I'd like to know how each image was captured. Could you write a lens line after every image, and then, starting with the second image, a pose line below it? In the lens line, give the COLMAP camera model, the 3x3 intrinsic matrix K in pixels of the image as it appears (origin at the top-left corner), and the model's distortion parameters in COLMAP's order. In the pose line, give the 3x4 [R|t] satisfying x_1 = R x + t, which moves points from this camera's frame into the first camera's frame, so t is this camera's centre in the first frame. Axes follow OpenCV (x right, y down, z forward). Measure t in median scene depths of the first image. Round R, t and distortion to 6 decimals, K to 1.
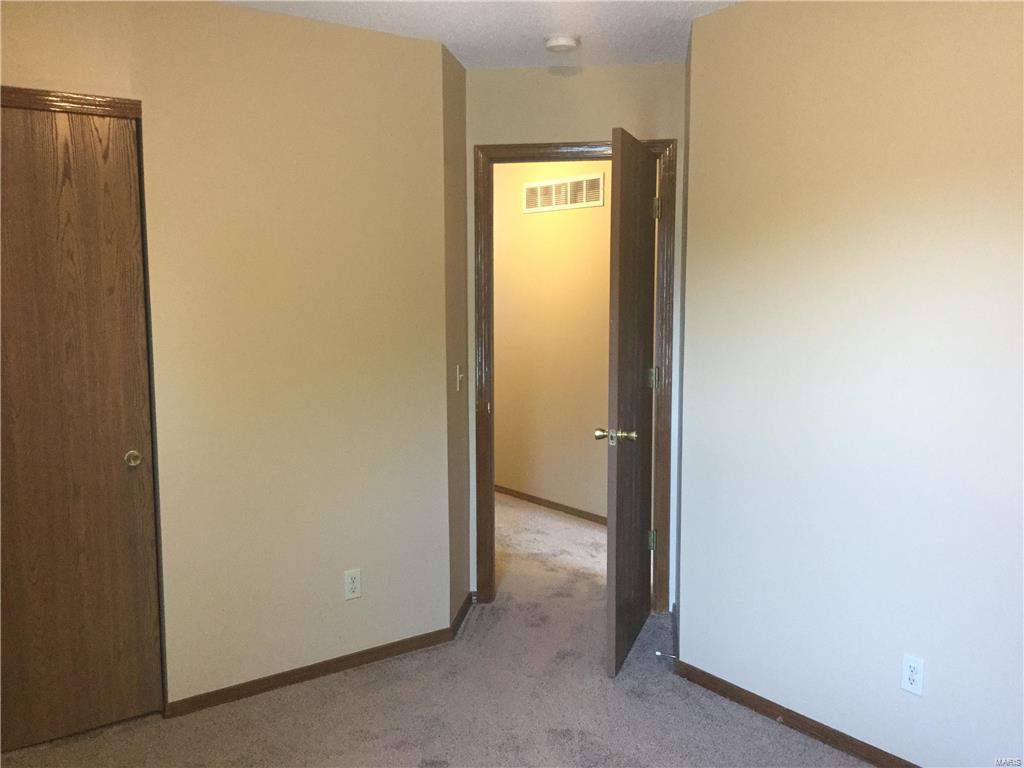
lens RADIAL K [[940.5, 0, 512.0], [0, 940.5, 384.0], [0, 0, 1]] dist [0.063509, -0.013347]
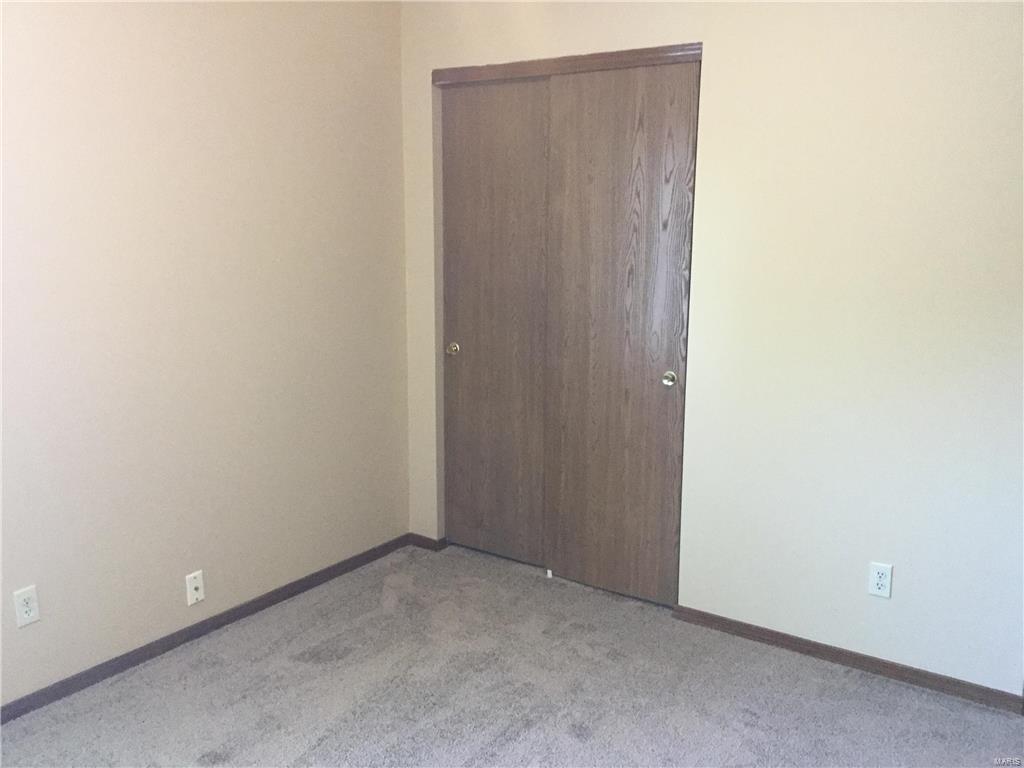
lens RADIAL K [[929.7, 0, 514.3], [0, 929.7, 401.3], [0, 0, 1]] dist [0.062418, -0.005030]
pose [[0.334973, 0.187882, -0.923306, 0.561847], [-0.125186, 0.980105, 0.154023, -0.041881], [0.933875, 0.063991, 0.351828, 0.453000]]
